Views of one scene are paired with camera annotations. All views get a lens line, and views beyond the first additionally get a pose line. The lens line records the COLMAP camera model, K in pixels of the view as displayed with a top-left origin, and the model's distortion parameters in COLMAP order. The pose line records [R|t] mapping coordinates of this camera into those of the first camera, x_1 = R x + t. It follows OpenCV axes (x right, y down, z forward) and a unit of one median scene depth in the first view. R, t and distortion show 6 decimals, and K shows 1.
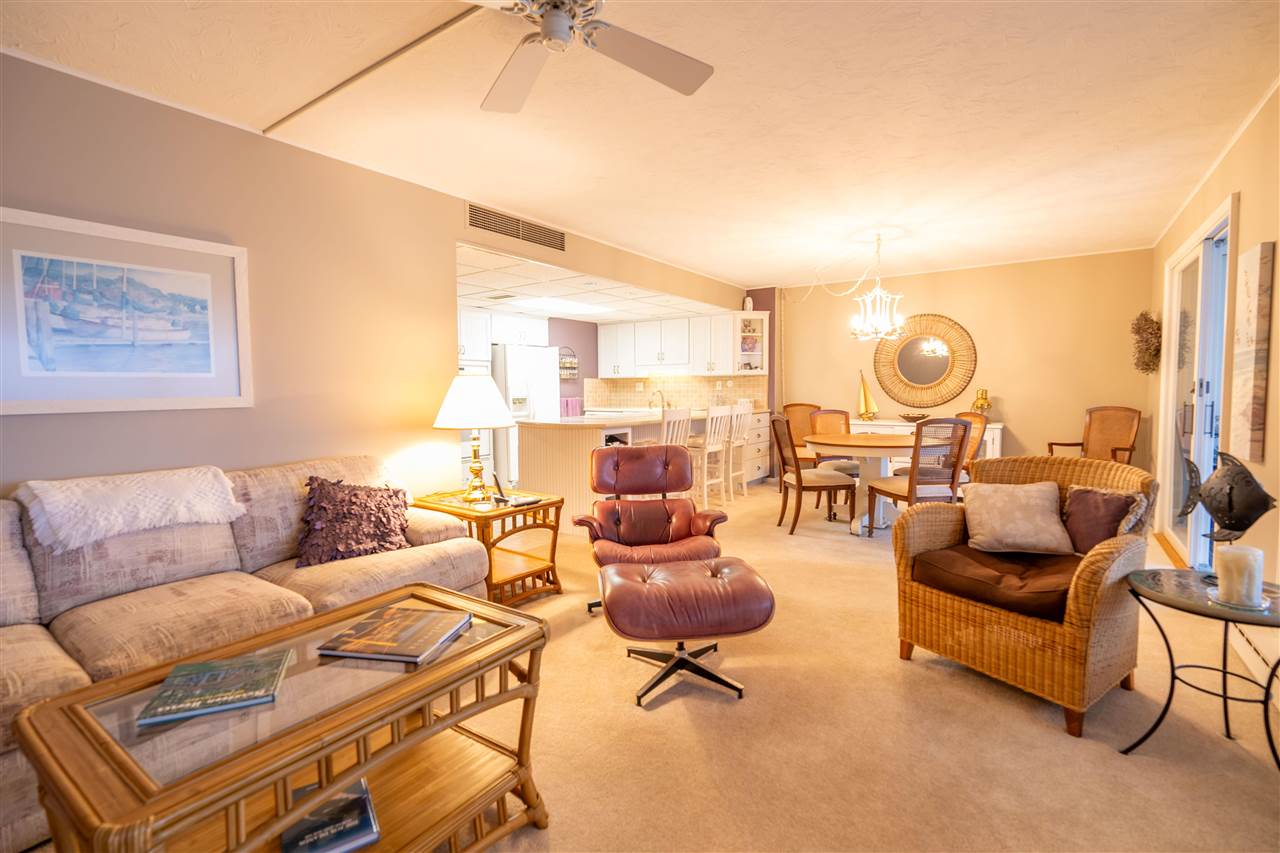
lens RADIAL K [[571.6, 0, 643.3], [0, 571.6, 414.1], [0, 0, 1]] dist [-0.010615, 0.003894]
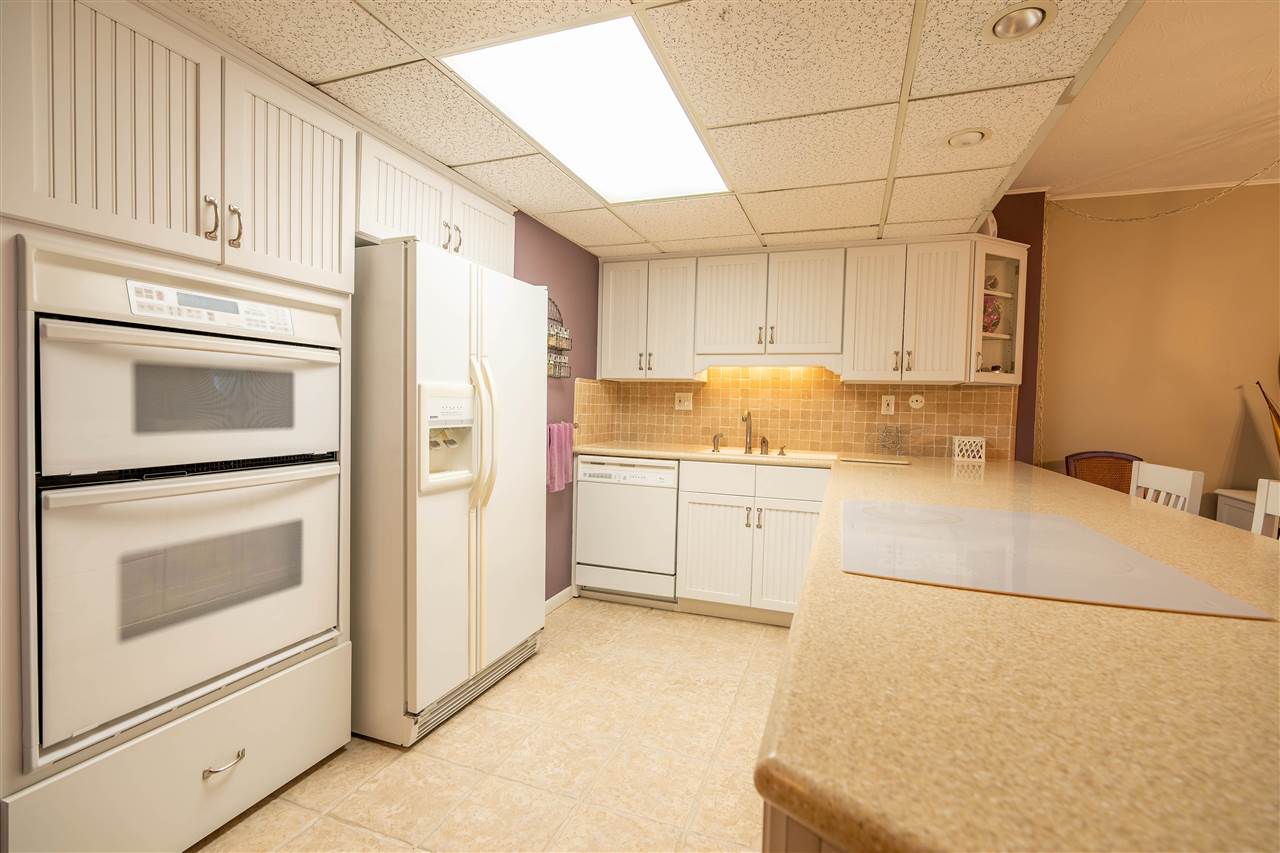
lens RADIAL K [[571.6, 0, 643.8], [0, 571.6, 426.2], [0, 0, 1]] dist [-0.010615, 0.003894]
pose [[0.966684, 0.021518, 0.255068, -0.182469], [-0.020904, 0.999768, -0.005118, -0.027855], [-0.255119, -0.000385, 0.966910, 0.638567]]
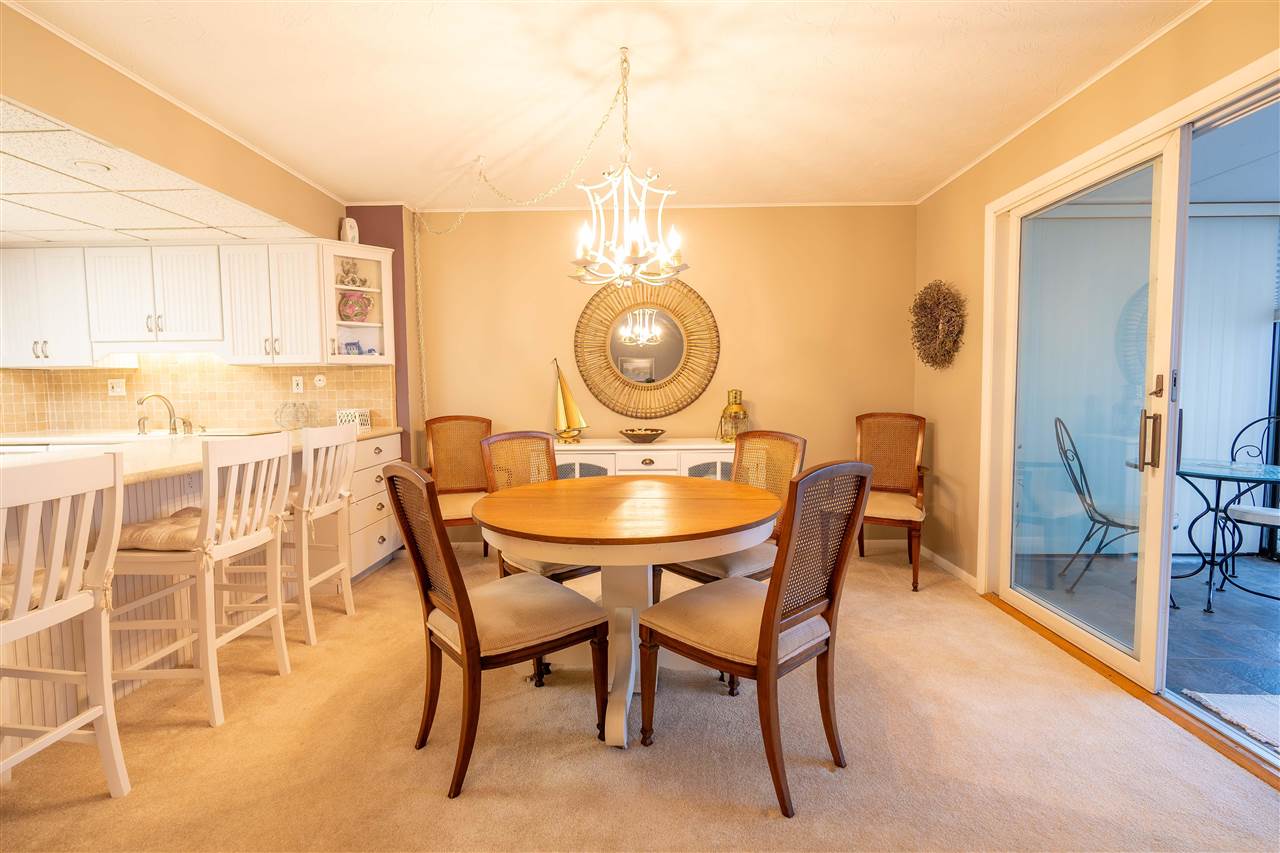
lens RADIAL K [[571.6, 0, 641.3], [0, 571.6, 423.3], [0, 0, 1]] dist [-0.010615, 0.003894]
pose [[0.829196, -0.037562, 0.557694, 0.106158], [0.028946, 0.999286, 0.024267, -0.018762], [-0.558207, -0.003979, 0.829692, 0.408317]]
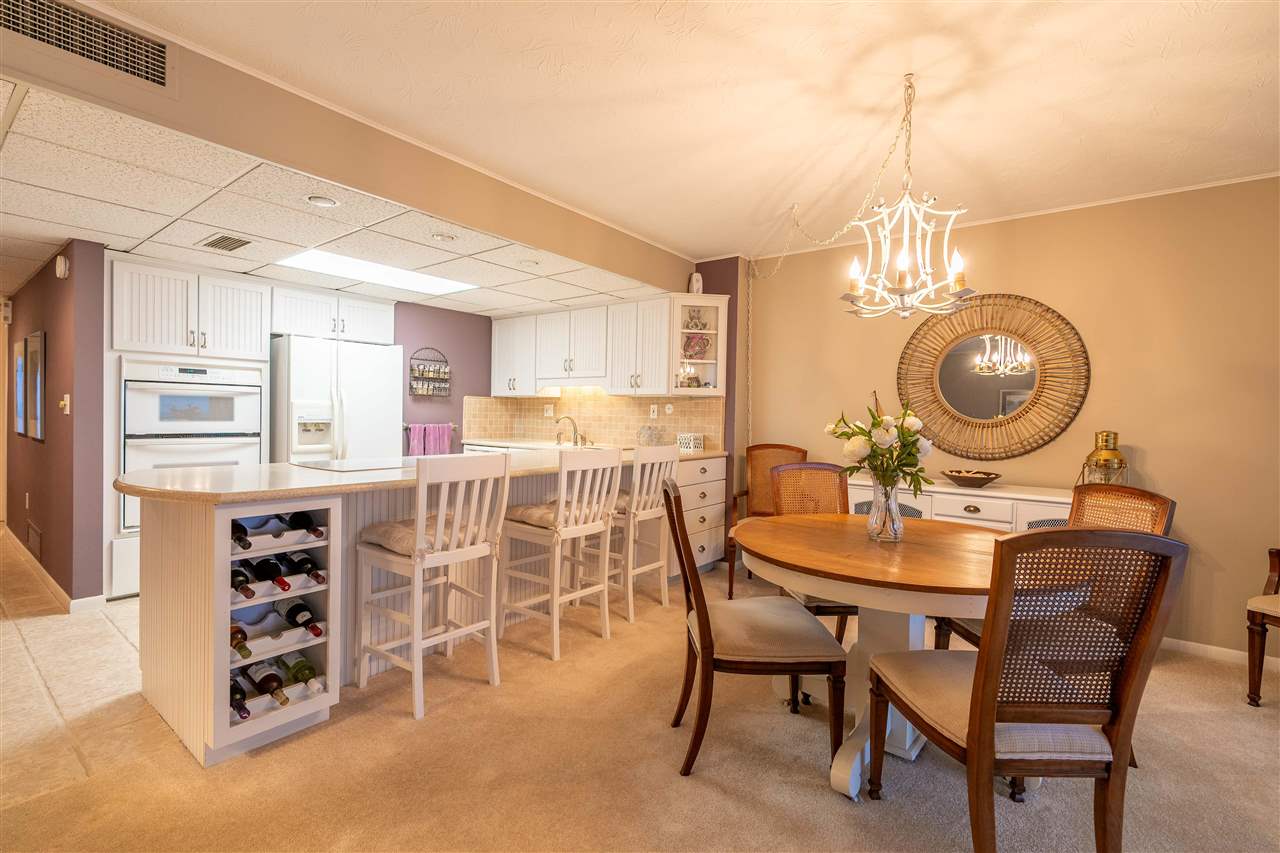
lens RADIAL K [[571.6, 0, 641.8], [0, 571.6, 424.5], [0, 0, 1]] dist [-0.010615, 0.003894]
pose [[0.998753, 0.027467, -0.041688, 0.153877], [-0.028588, 0.999239, -0.026525, -0.018733], [0.040928, 0.027684, 0.998779, 0.371955]]
